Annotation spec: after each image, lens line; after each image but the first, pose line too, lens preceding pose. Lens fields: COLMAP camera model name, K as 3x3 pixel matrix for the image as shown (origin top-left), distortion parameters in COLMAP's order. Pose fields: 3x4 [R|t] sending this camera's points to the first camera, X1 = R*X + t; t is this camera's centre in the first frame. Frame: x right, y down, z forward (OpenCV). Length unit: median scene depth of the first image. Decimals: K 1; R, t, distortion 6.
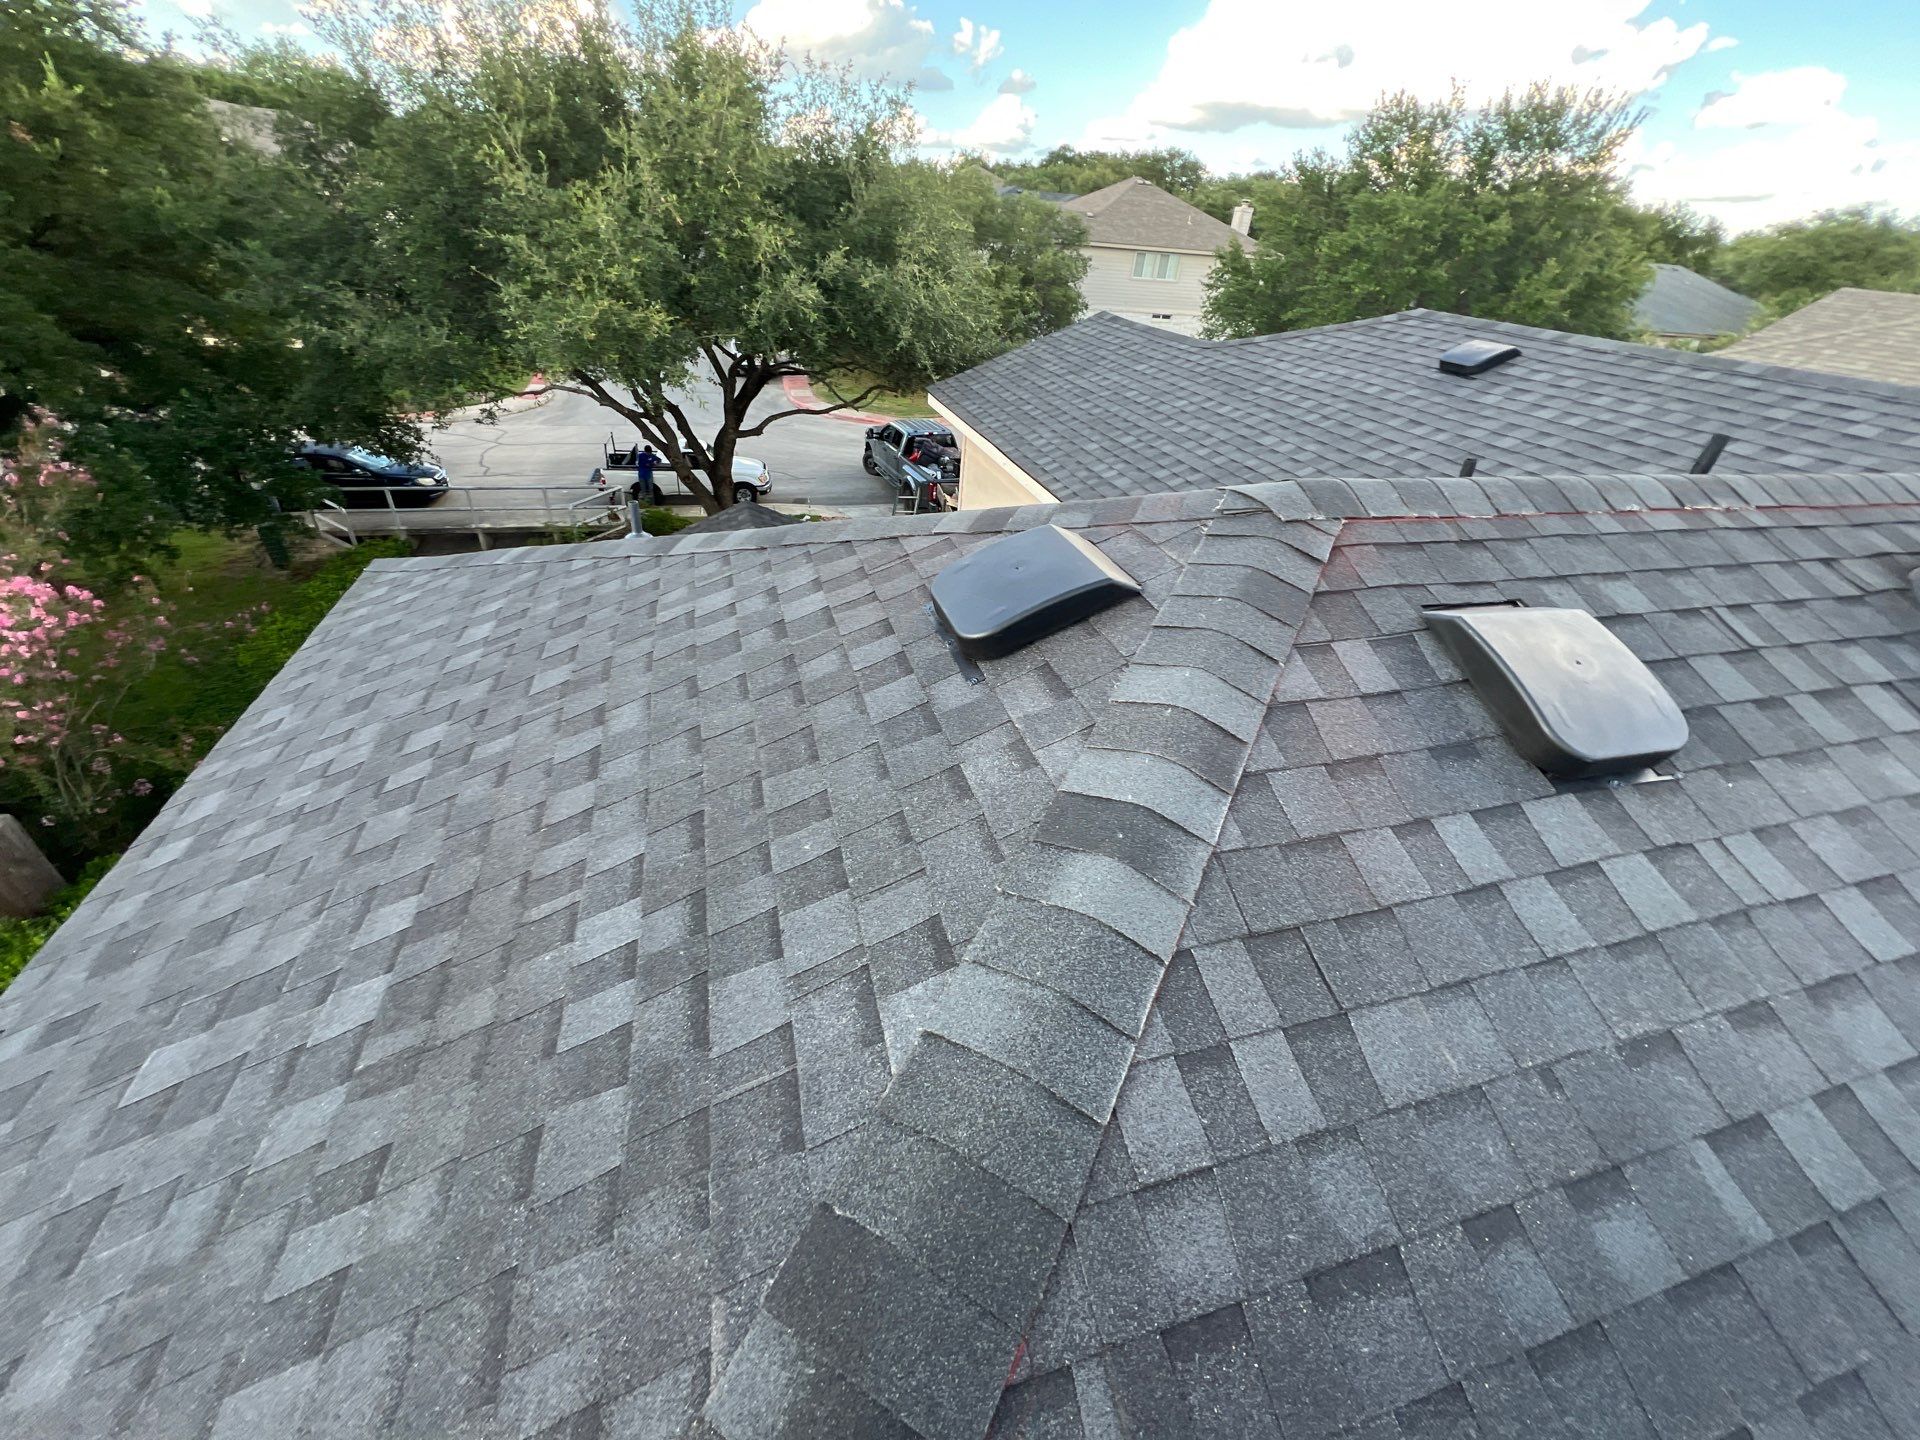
lens RADIAL K [[781.8, 0, 949.0], [0, 781.8, 719.8], [0, 0, 1]] dist [0.001390, -0.004367]
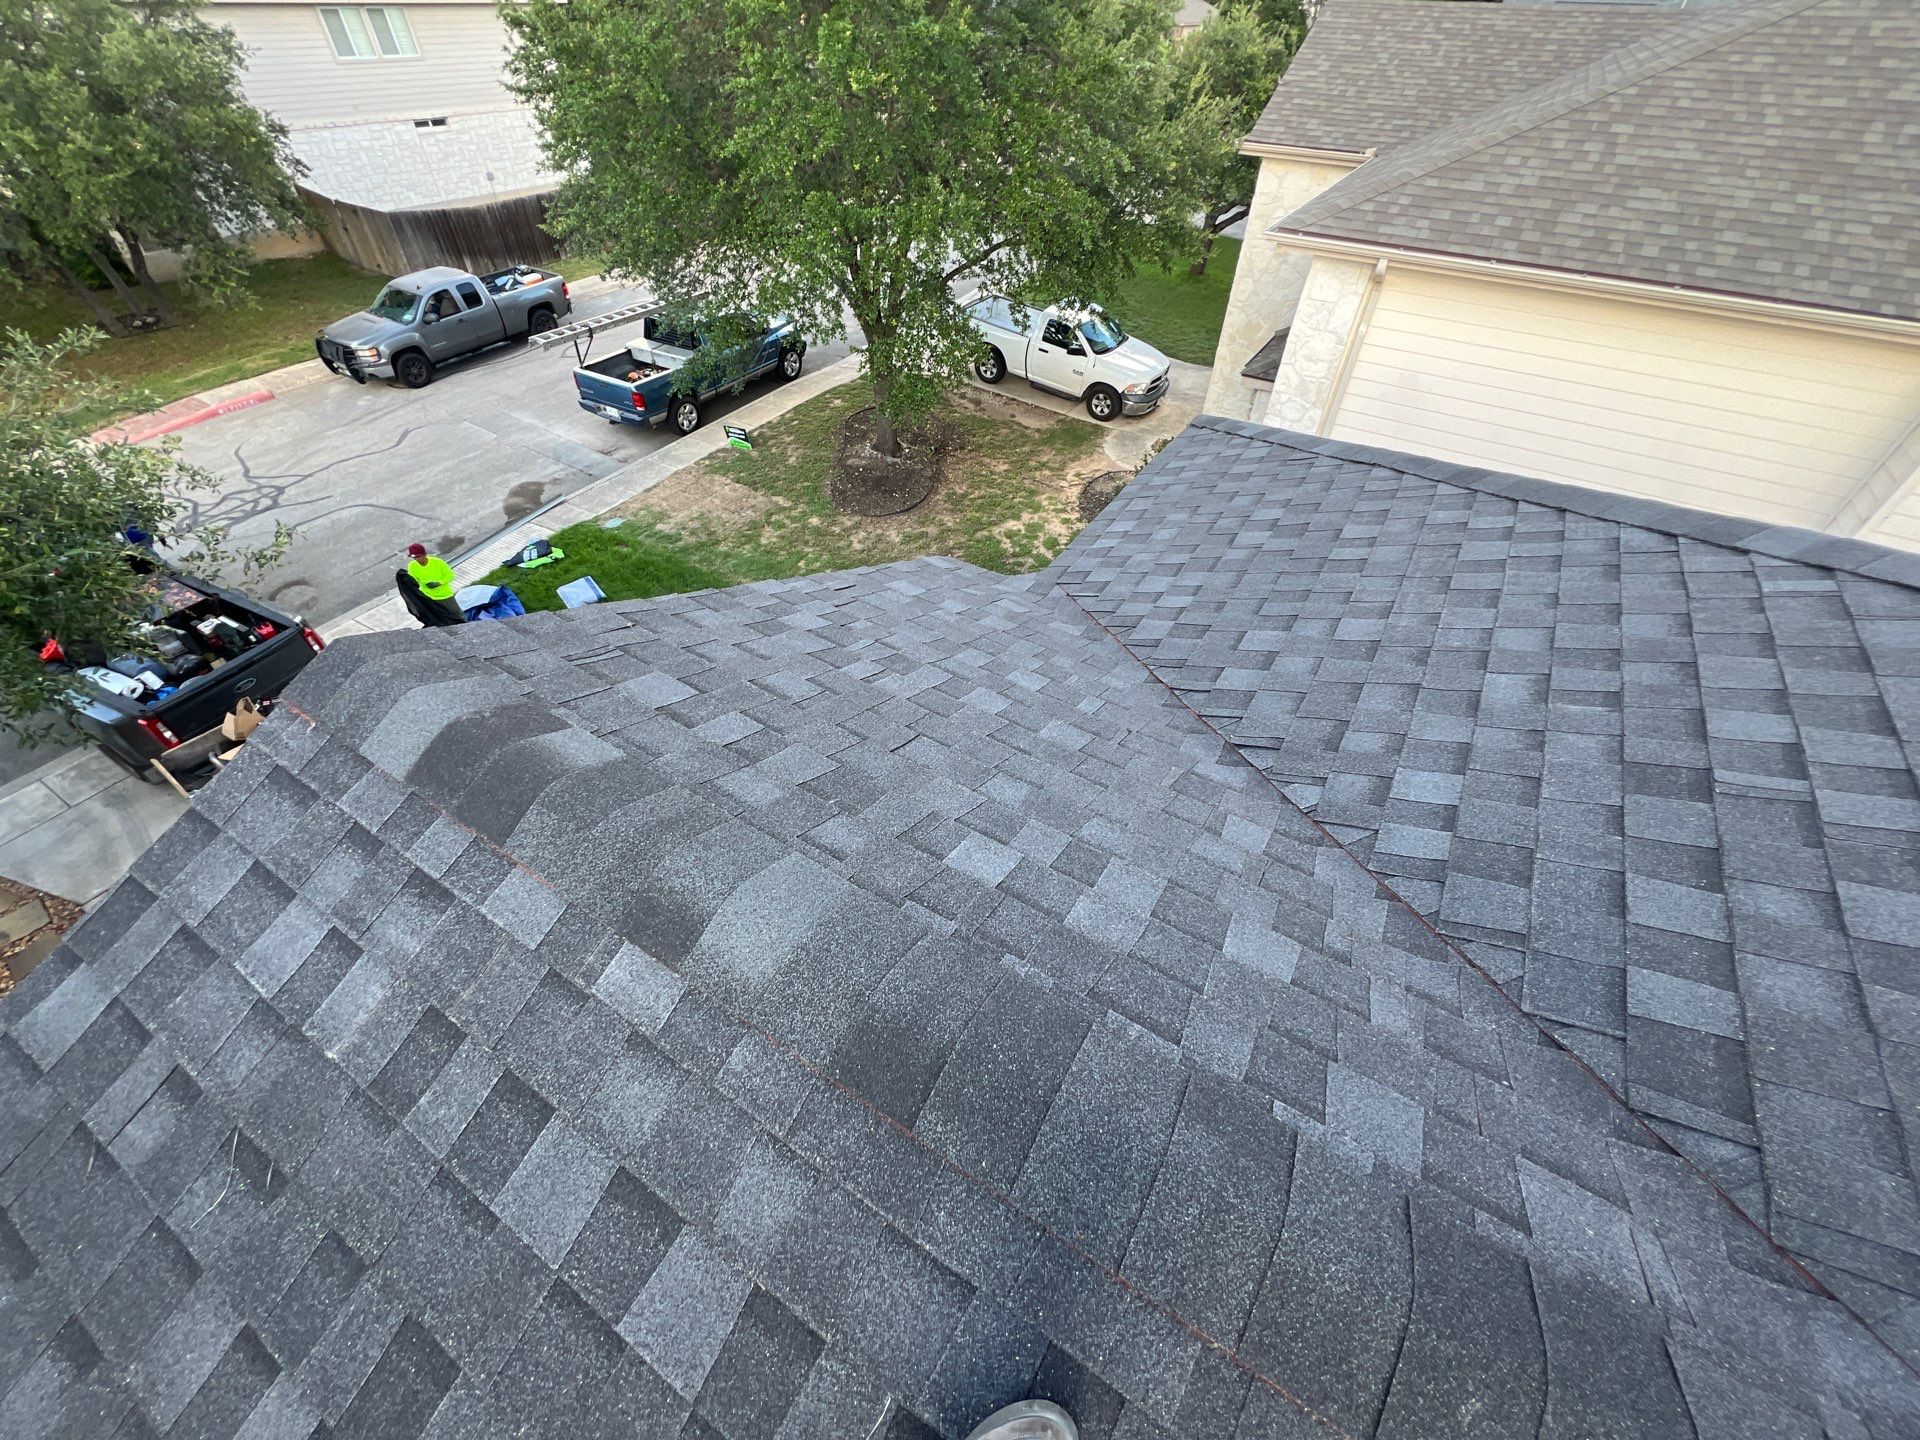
lens RADIAL K [[772.4, 0, 960.0], [0, 772.4, 720.0], [0, 0, 1]] dist [-0.002492, -0.000049]
pose [[0.730191, -0.515971, 0.447879, 0.166898], [0.398084, 0.854042, 0.334875, -0.408660], [-0.555293, -0.066229, 0.829013, 0.631837]]
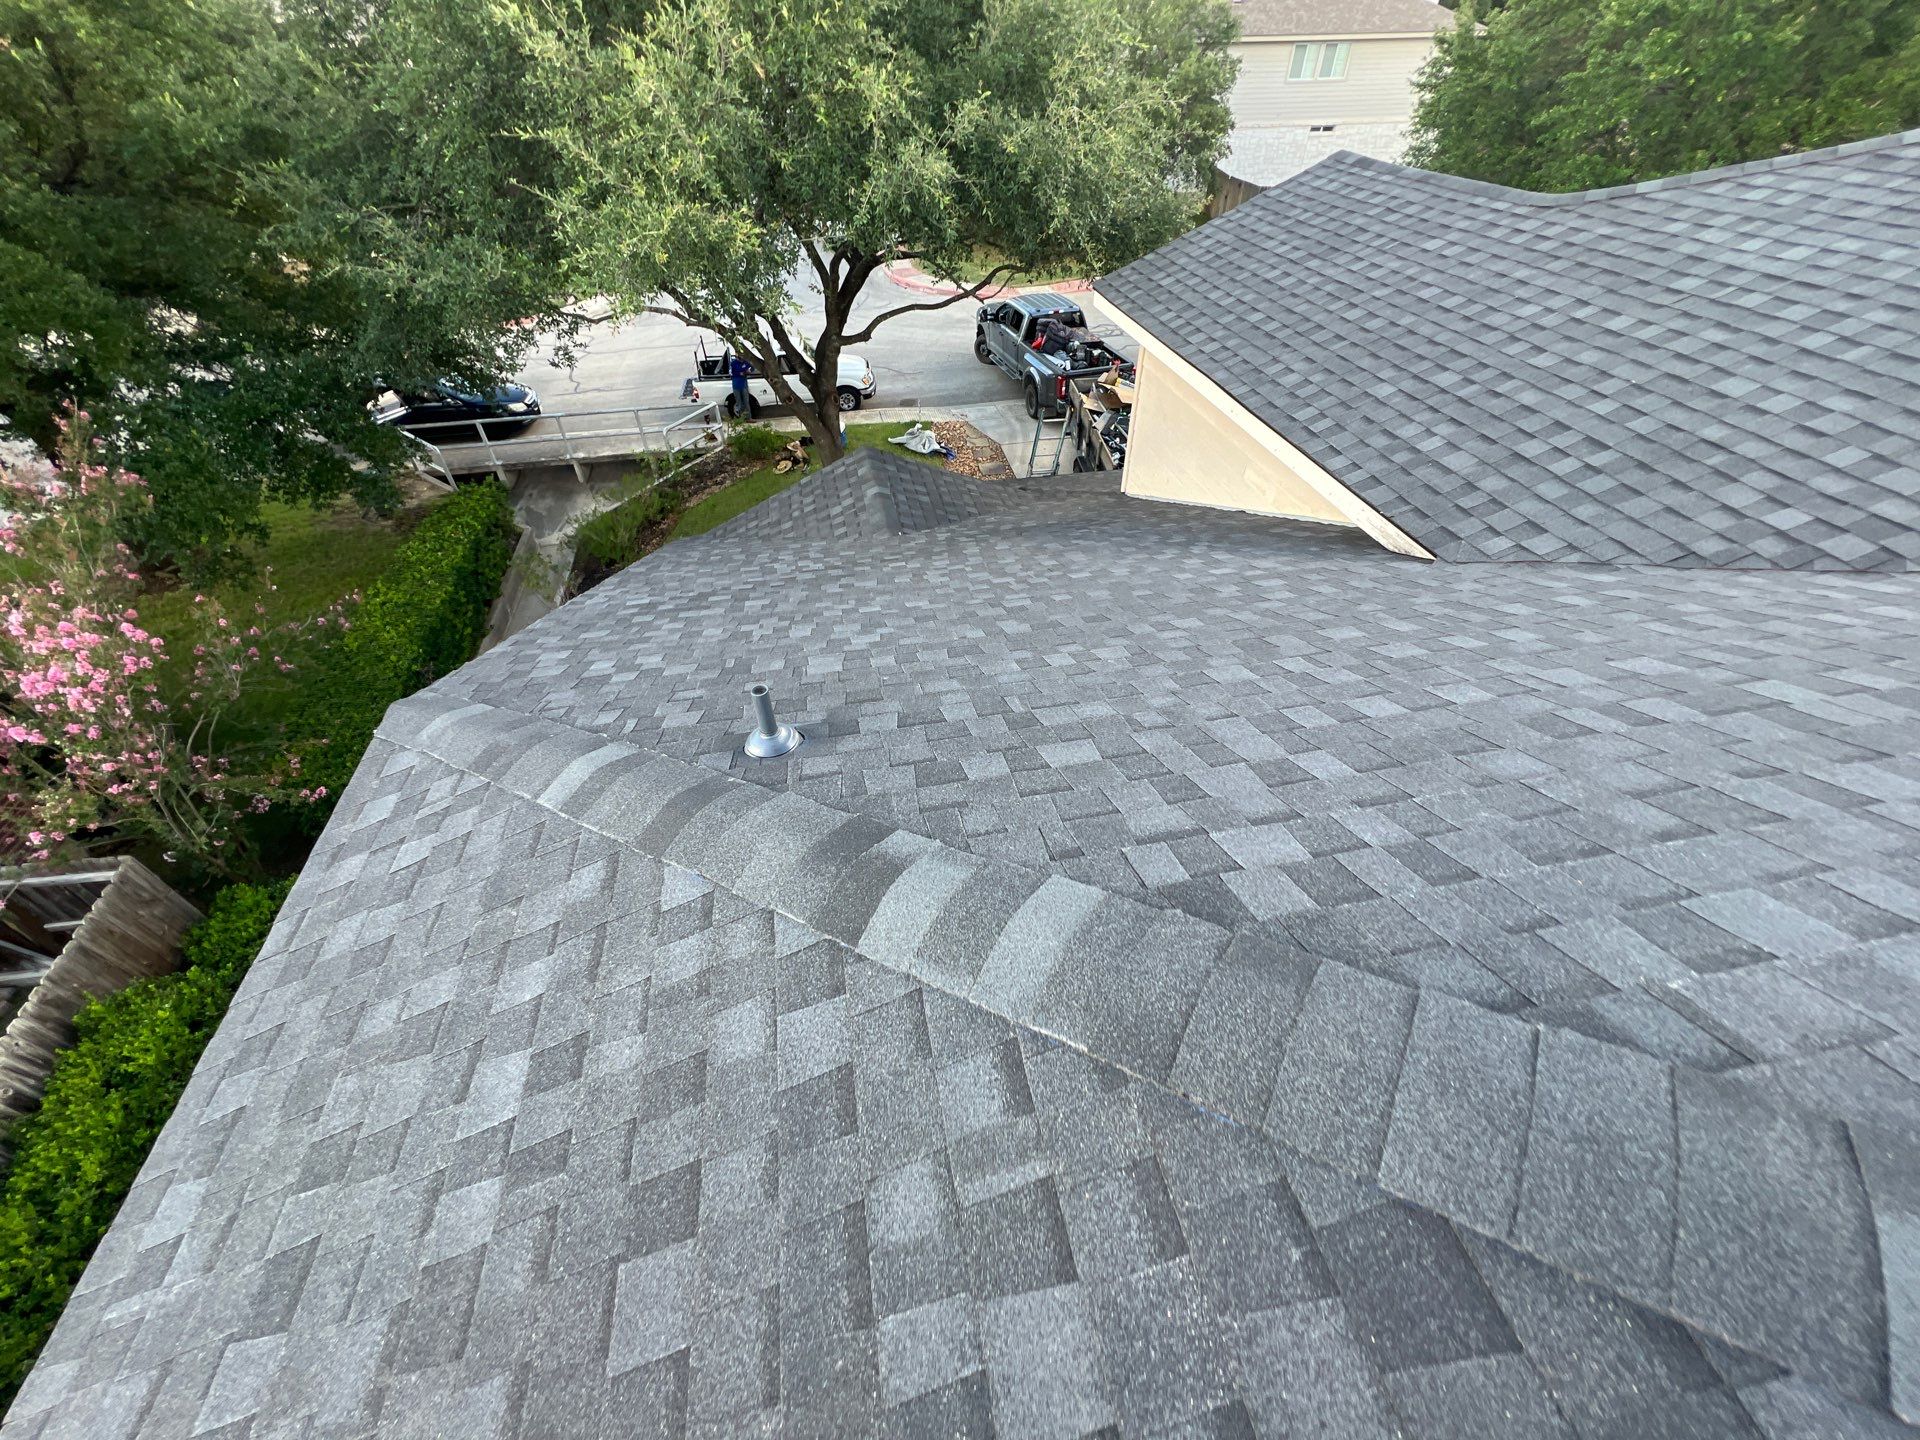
lens RADIAL K [[772.4, 0, 960.0], [0, 772.4, 720.0], [0, 0, 1]] dist [-0.002492, -0.000049]
pose [[0.993054, -0.014967, -0.116705, -0.062265], [0.033461, 0.986845, 0.158167, -0.108879], [0.112802, -0.160973, 0.980491, 0.152736]]
